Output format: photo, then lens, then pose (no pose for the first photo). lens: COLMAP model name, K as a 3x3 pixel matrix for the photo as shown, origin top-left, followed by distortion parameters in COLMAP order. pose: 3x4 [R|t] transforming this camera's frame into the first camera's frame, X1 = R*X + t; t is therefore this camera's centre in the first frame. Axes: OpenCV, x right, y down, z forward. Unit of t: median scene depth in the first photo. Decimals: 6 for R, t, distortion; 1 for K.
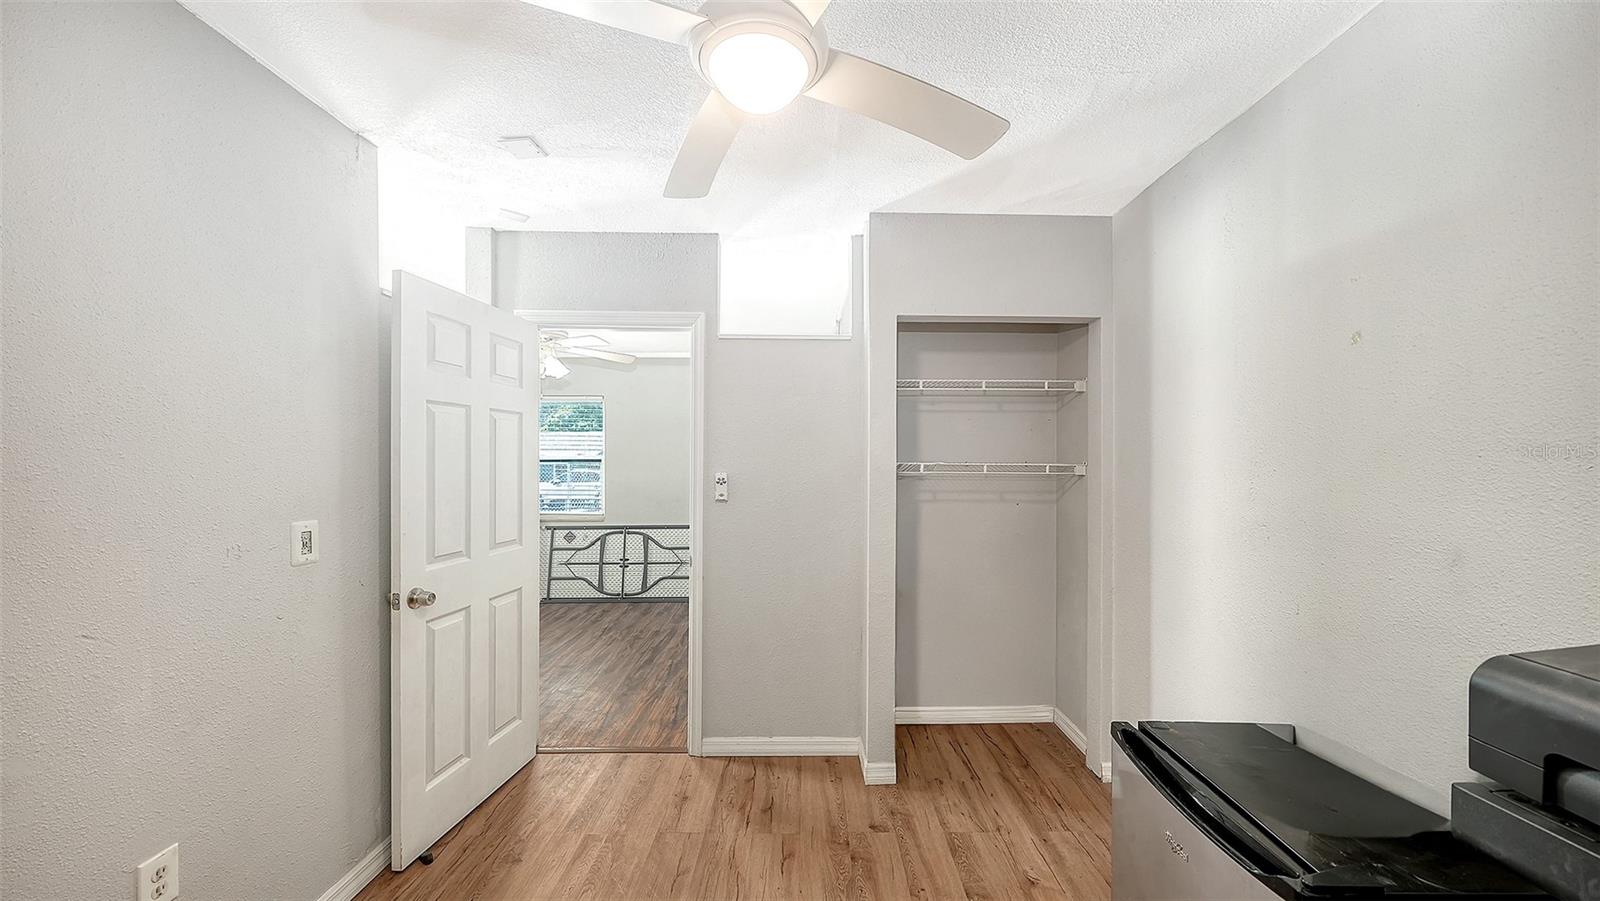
lens RADIAL K [[567.7, 0, 810.4], [0, 567.7, 460.9], [0, 0, 1]] dist [-0.000330, -0.000074]
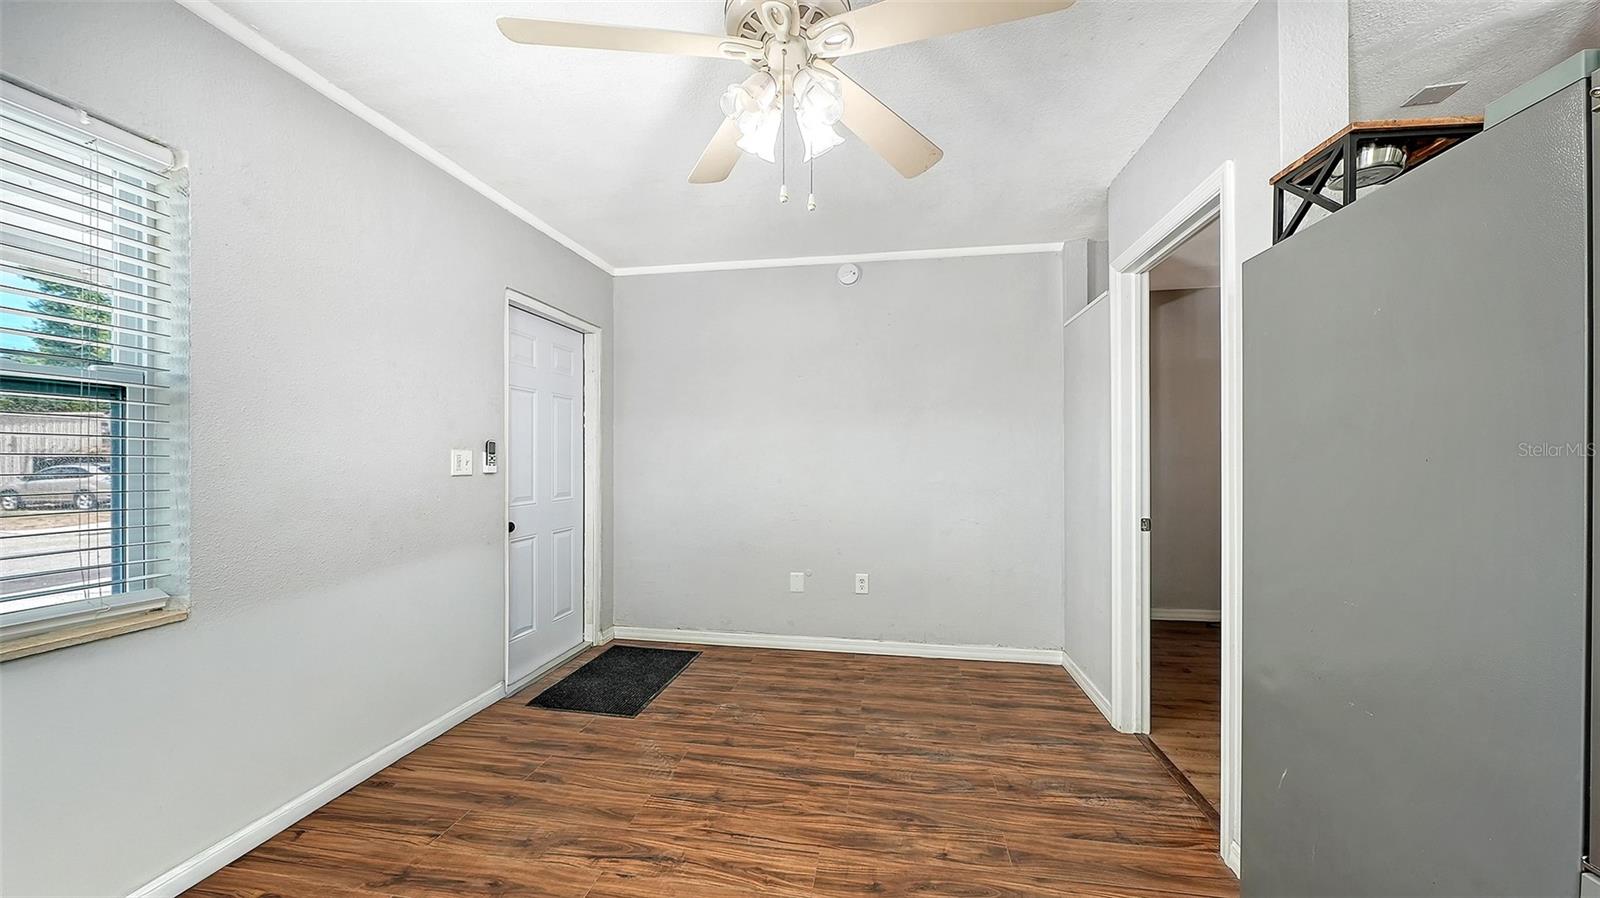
lens RADIAL K [[567.7, 0, 810.4], [0, 567.7, 459.4], [0, 0, 1]] dist [-0.000330, -0.000074]
pose [[0.158860, -0.010833, 0.987242, -0.737599], [-0.000337, 0.999939, 0.011026, 0.037542], [-0.987301, -0.002084, 0.158847, 0.854823]]
